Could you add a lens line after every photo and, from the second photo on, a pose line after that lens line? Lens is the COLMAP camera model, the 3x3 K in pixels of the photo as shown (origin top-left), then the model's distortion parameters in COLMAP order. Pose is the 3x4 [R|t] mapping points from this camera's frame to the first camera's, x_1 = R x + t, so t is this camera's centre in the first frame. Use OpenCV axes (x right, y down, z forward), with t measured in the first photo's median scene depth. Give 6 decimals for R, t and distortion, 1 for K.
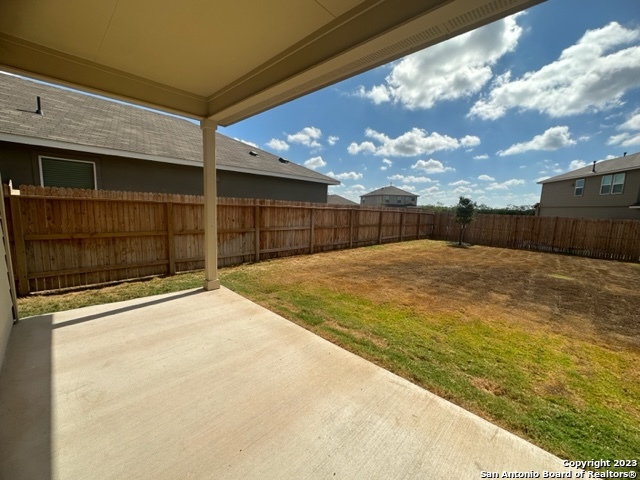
lens RADIAL K [[256.4, 0, 322.6], [0, 256.4, 237.7], [0, 0, 1]] dist [-0.002337, 0.000990]
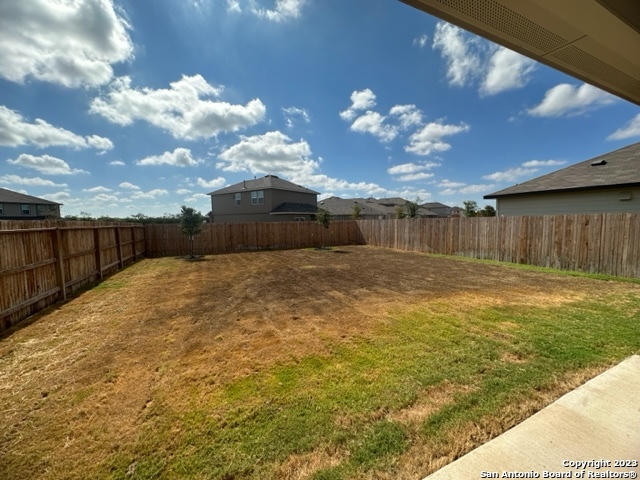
lens RADIAL K [[256.4, 0, 320.8], [0, 256.4, 240.0], [0, 0, 1]] dist [-0.002337, 0.000990]
pose [[0.371145, -0.116920, 0.921184, -0.335233], [0.140173, 0.987728, 0.068891, -0.088943], [-0.917934, 0.103557, 0.382979, 0.555286]]
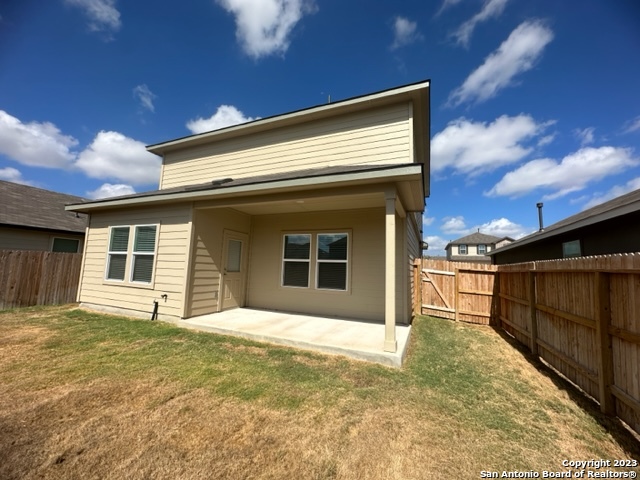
lens RADIAL K [[256.4, 0, 318.6], [0, 256.4, 242.2], [0, 0, 1]] dist [-0.002337, 0.000990]
pose [[-0.934660, -0.107672, -0.338848, 0.155858], [-0.113346, 0.993551, -0.003061, -0.138625], [0.336992, 0.035547, -0.940836, 1.380502]]
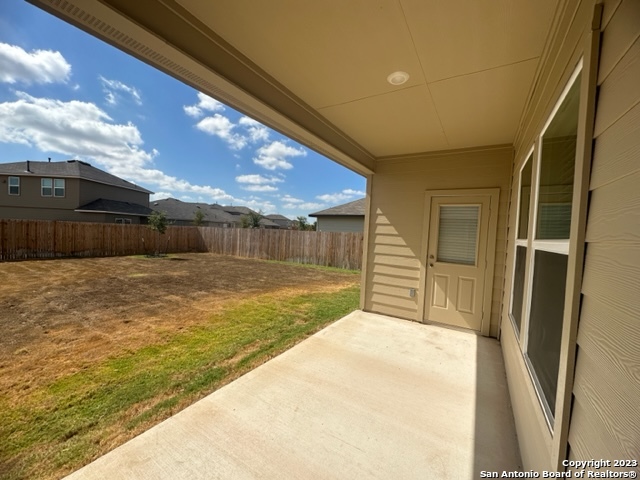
lens RADIAL K [[256.4, 0, 320.0], [0, 256.4, 239.1], [0, 0, 1]] dist [-0.002337, 0.000990]
pose [[-0.193901, -0.079336, 0.977808, -0.538472], [0.061868, 0.993752, 0.092899, -0.099891], [-0.979068, 0.078508, -0.187781, 0.495835]]
